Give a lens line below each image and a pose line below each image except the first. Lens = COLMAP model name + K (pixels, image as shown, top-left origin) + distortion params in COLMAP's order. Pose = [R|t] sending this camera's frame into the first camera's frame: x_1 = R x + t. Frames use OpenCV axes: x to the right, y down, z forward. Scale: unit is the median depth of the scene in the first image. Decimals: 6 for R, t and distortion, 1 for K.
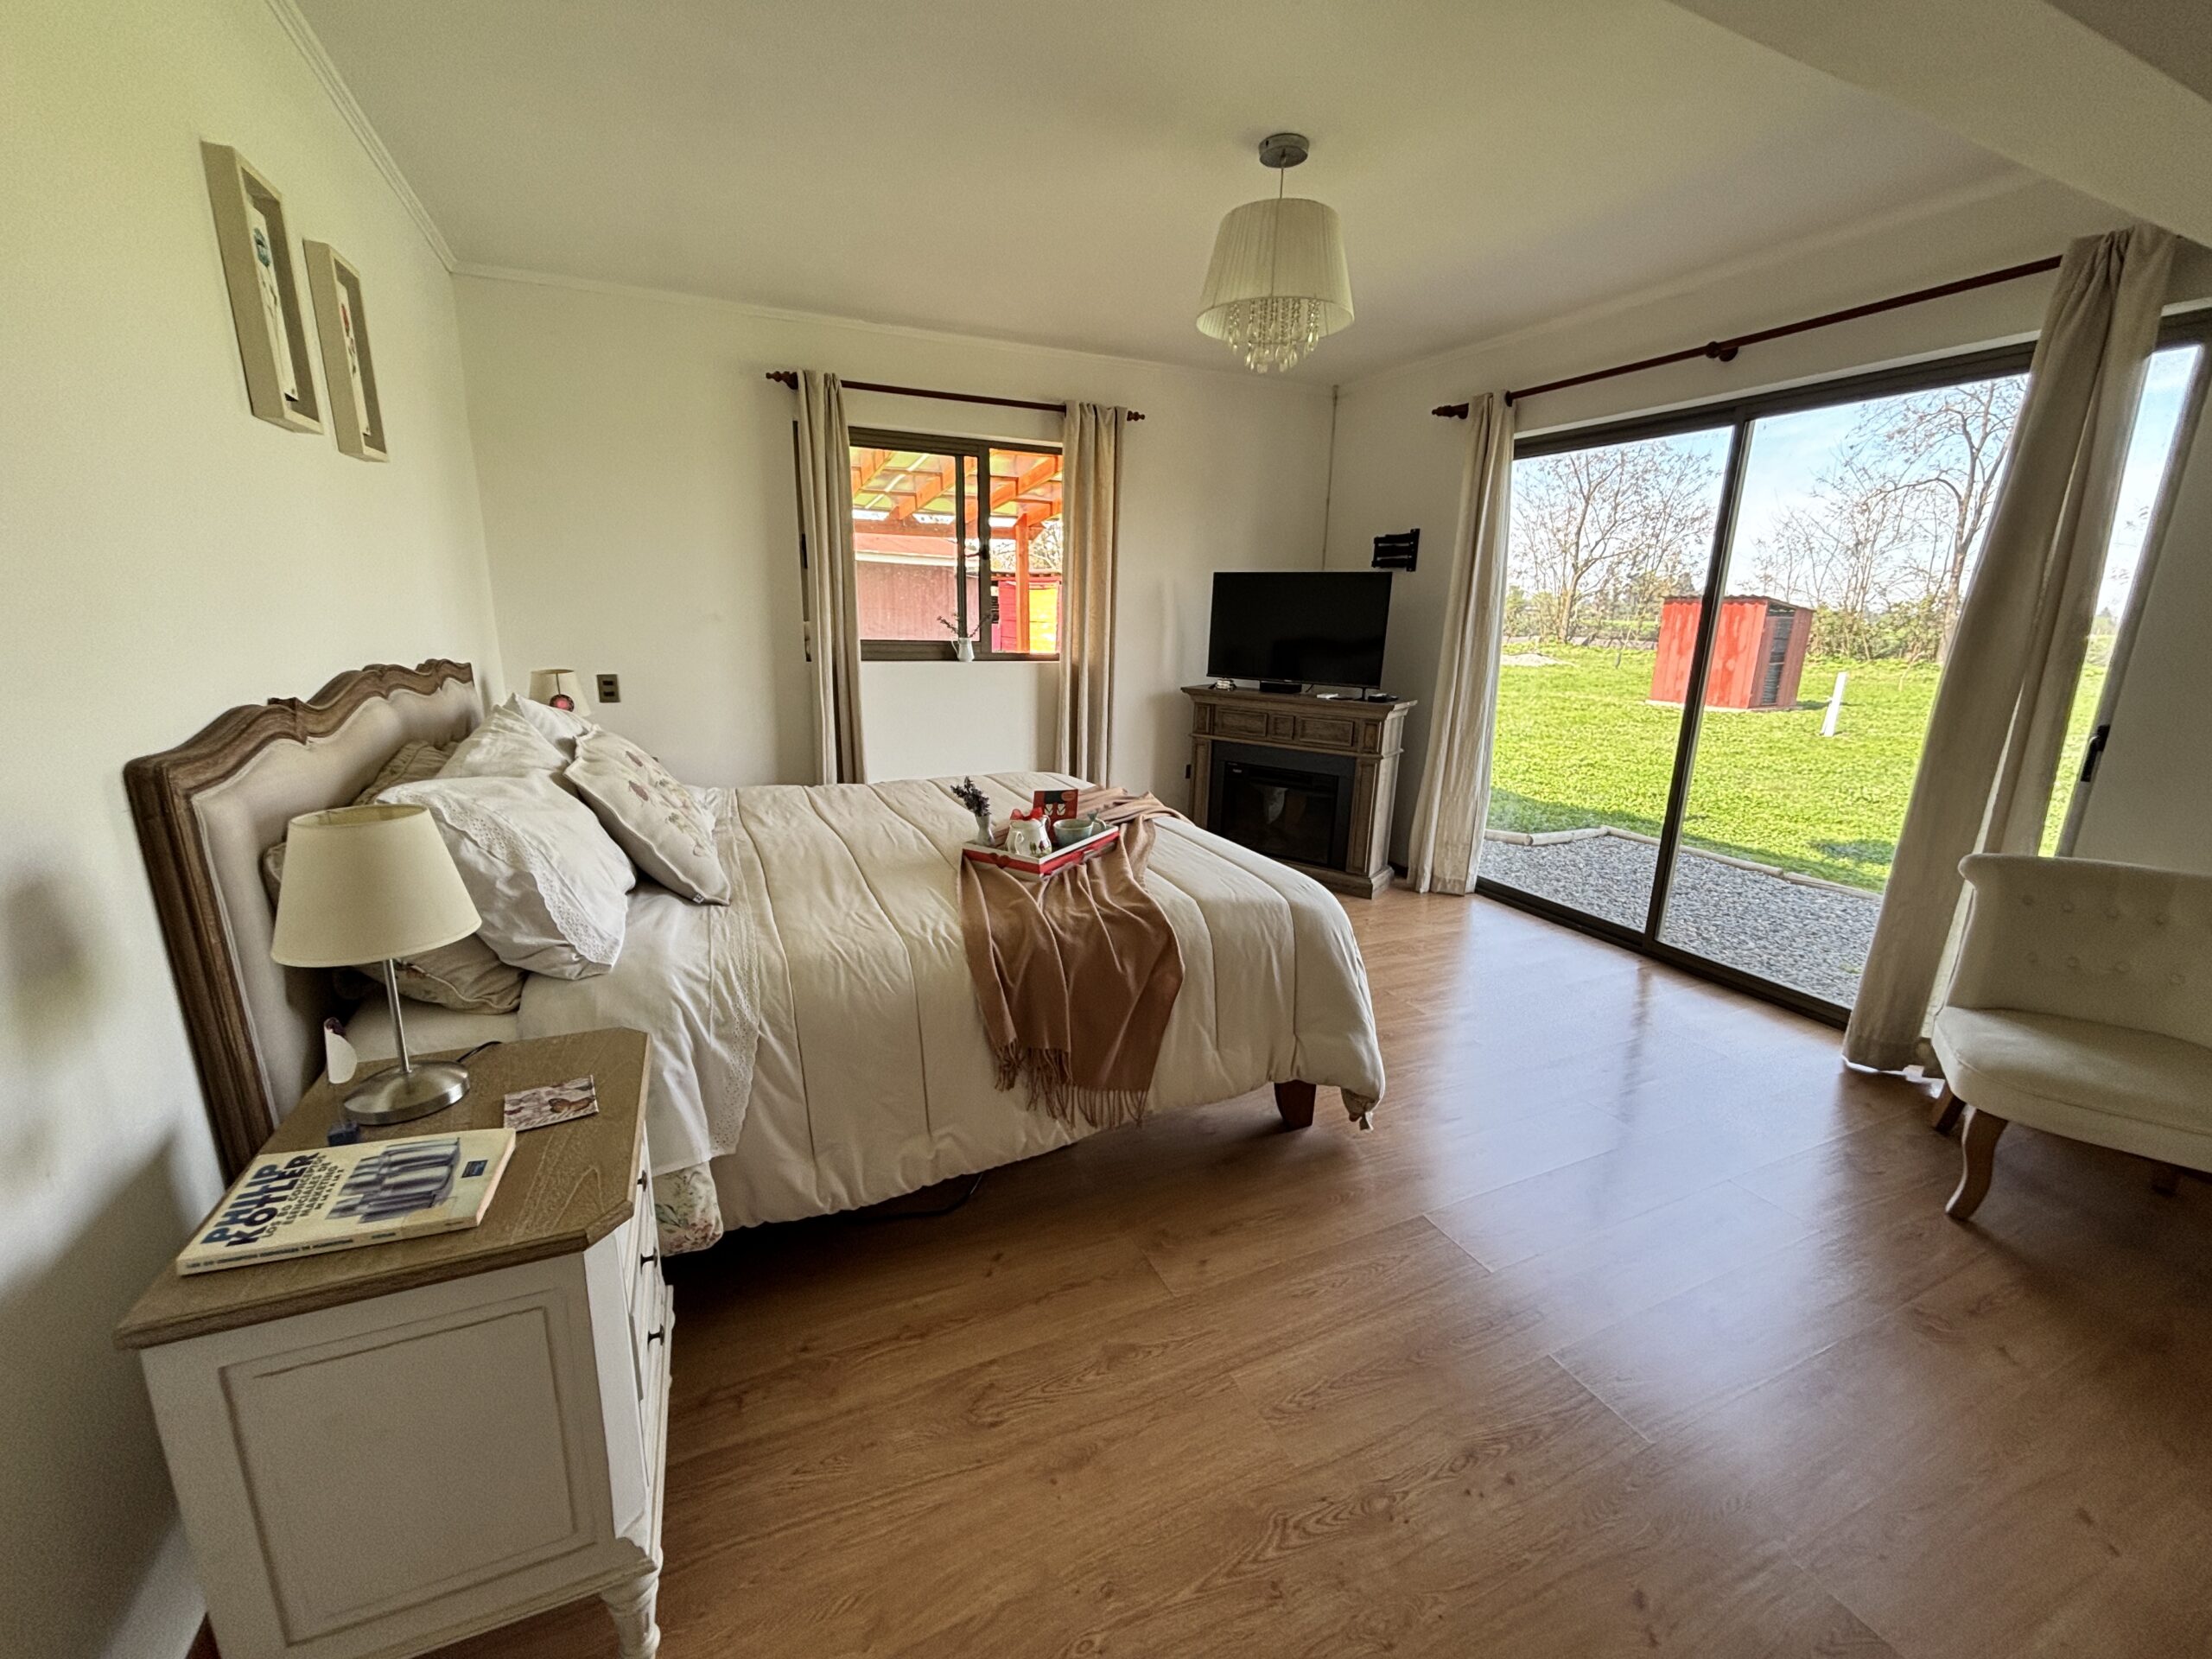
lens RADIAL K [[897.0, 0, 1102.6], [0, 897.0, 830.2], [0, 0, 1]] dist [-0.003149, 0.000642]
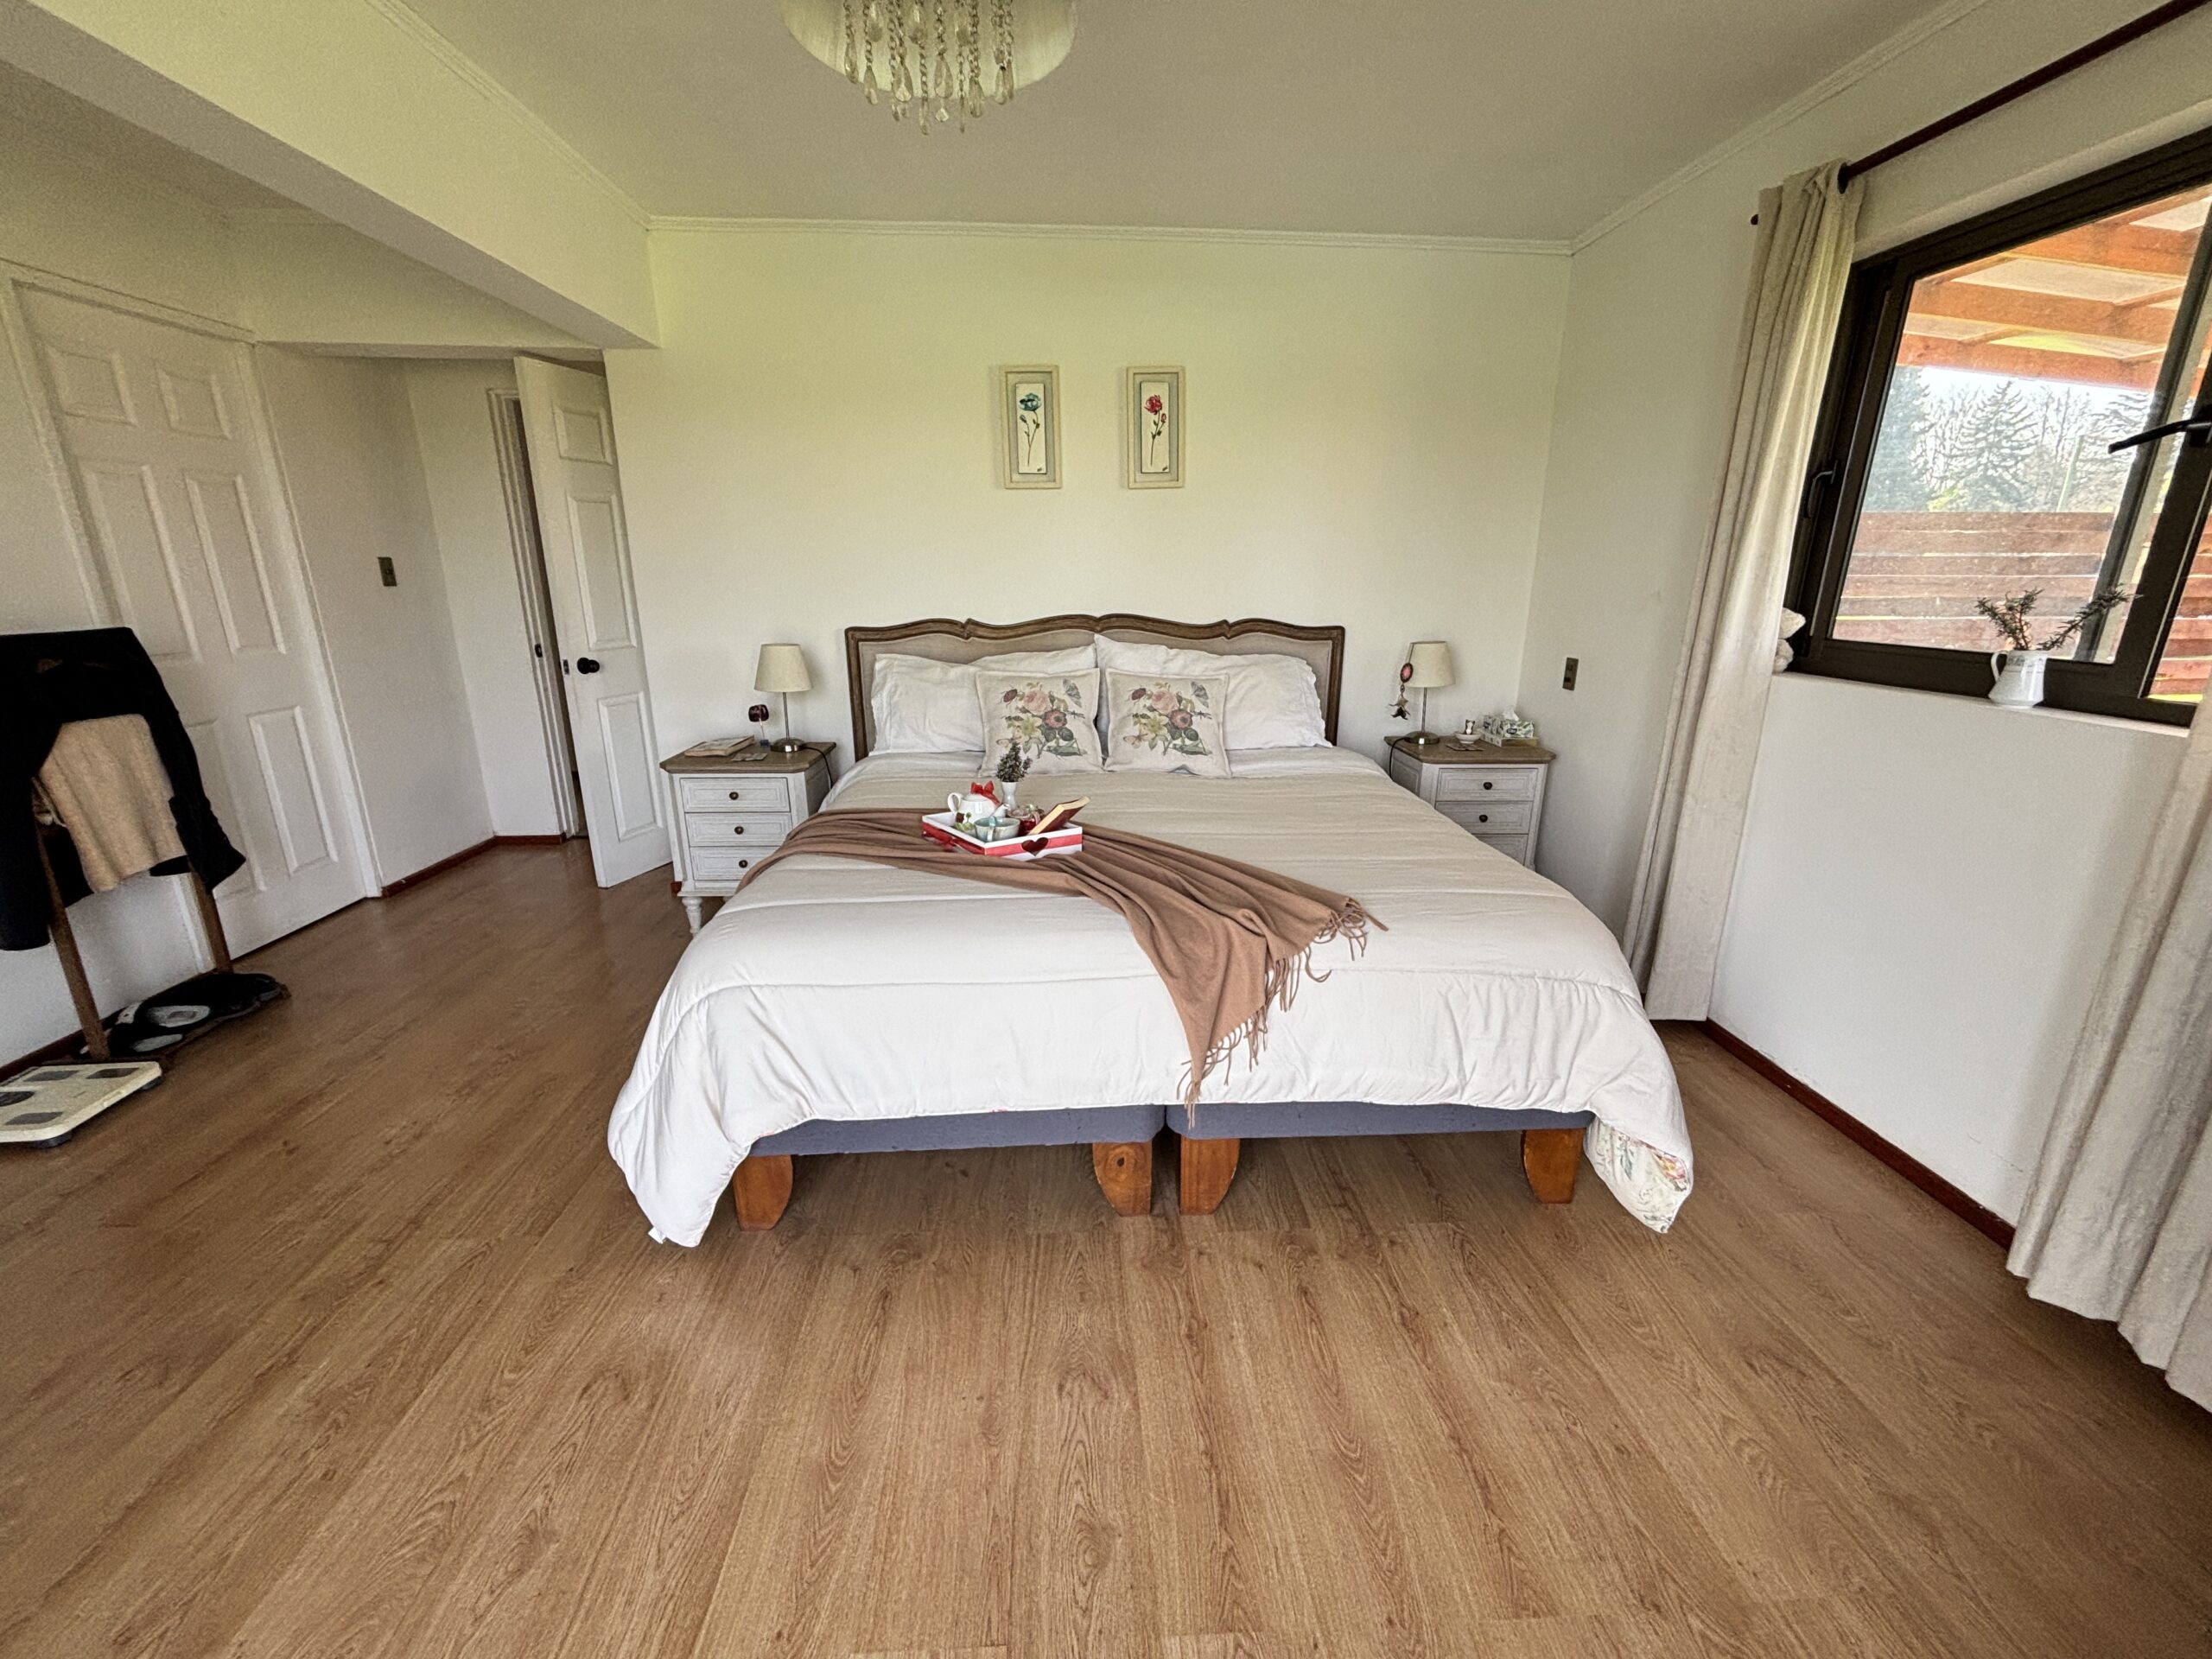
lens RADIAL K [[897.0, 0, 1102.6], [0, 897.0, 830.2], [0, 0, 1]] dist [-0.003149, 0.000642]
pose [[-0.353616, 0.235699, -0.905208, 0.578095], [-0.231023, 0.915746, 0.328691, -0.238649], [0.906413, 0.325354, -0.269370, 1.017394]]
